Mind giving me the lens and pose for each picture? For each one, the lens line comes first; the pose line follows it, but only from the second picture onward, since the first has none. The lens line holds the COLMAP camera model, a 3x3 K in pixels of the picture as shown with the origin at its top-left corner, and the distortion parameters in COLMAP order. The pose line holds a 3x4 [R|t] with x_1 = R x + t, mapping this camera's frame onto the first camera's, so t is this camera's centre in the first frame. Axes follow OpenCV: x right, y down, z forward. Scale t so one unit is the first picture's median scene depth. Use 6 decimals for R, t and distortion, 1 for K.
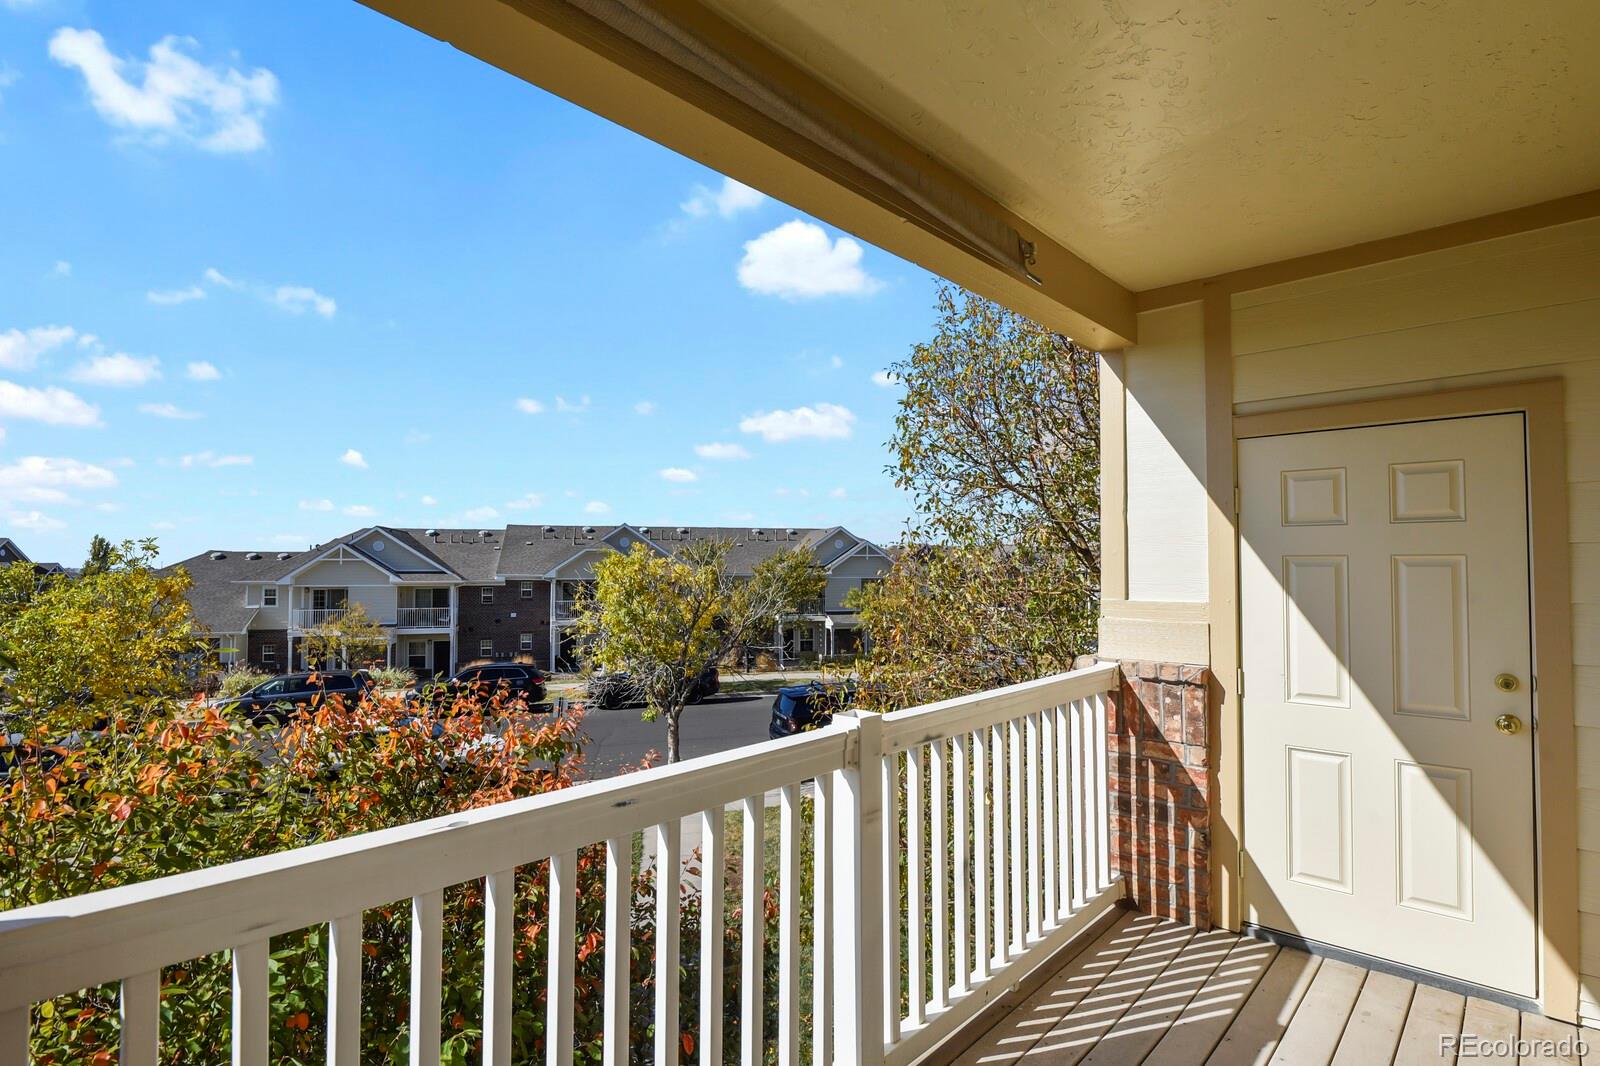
lens RADIAL K [[777.4, 0, 802.4], [0, 777.4, 537.5], [0, 0, 1]] dist [-0.005098, -0.004254]
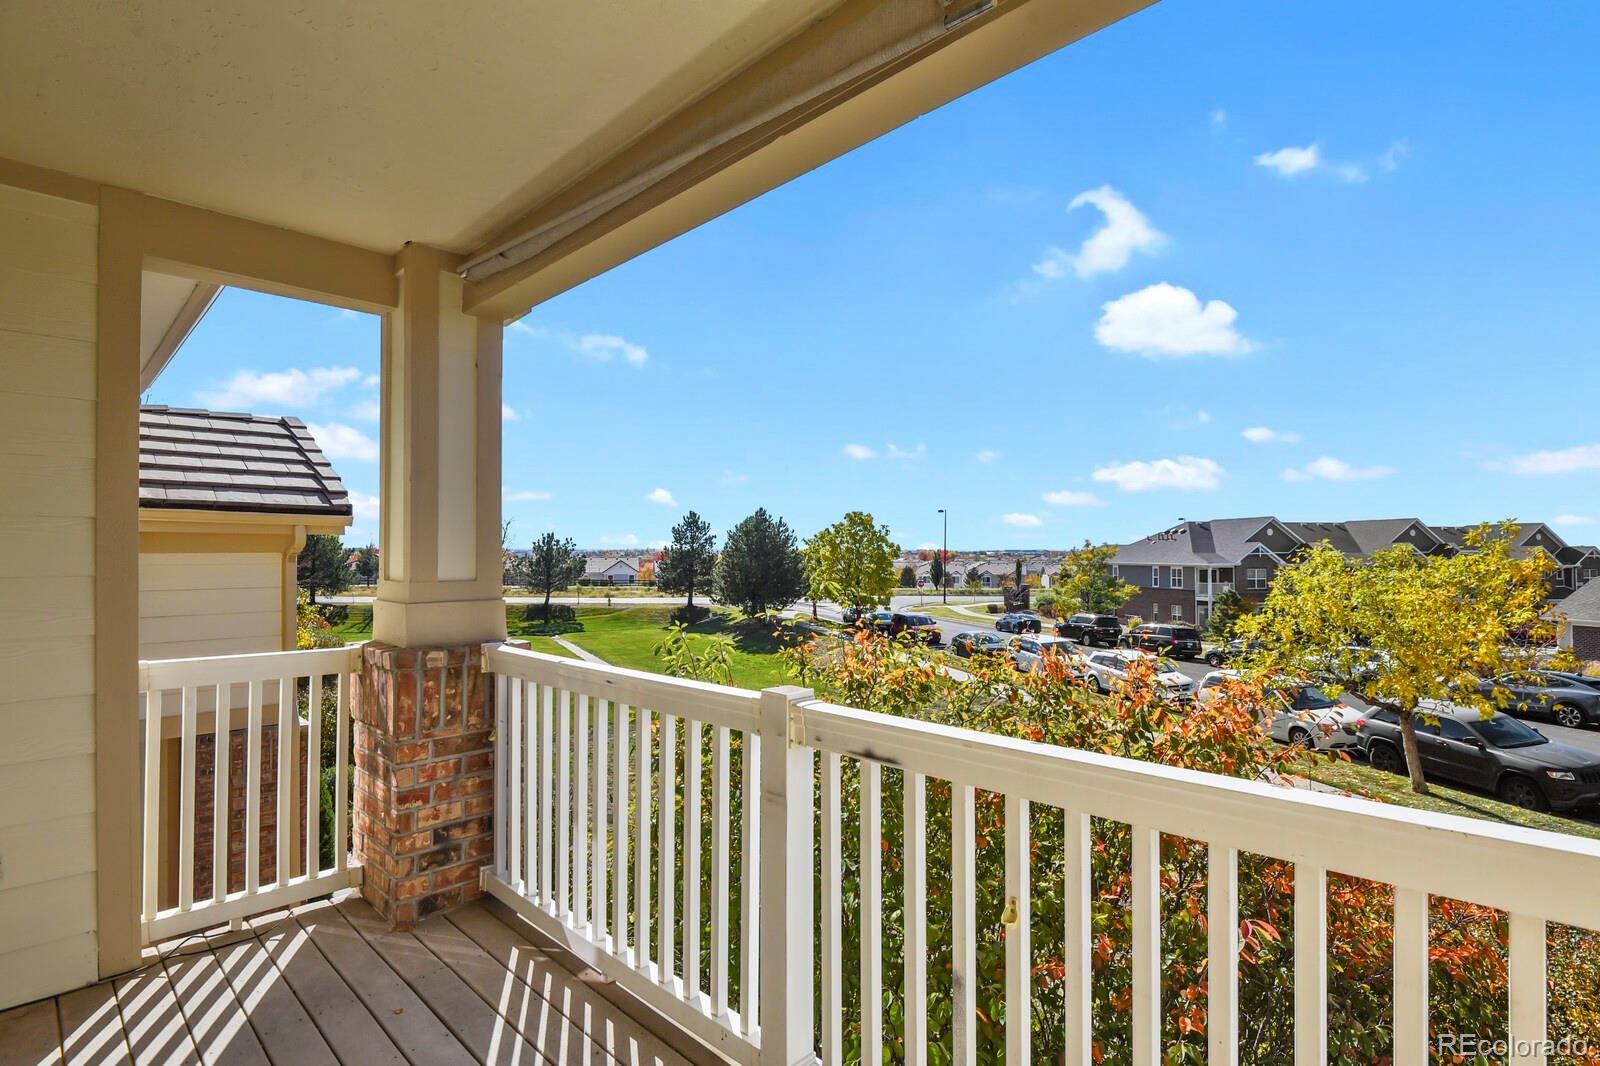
lens RADIAL K [[777.4, 0, 789.1], [0, 777.4, 540.7], [0, 0, 1]] dist [-0.005098, -0.004254]
pose [[0.999063, 0.003061, -0.043178, -0.441493], [-0.003000, 0.999994, 0.001466, -0.053834], [0.043182, -0.001335, 0.999066, -0.075104]]
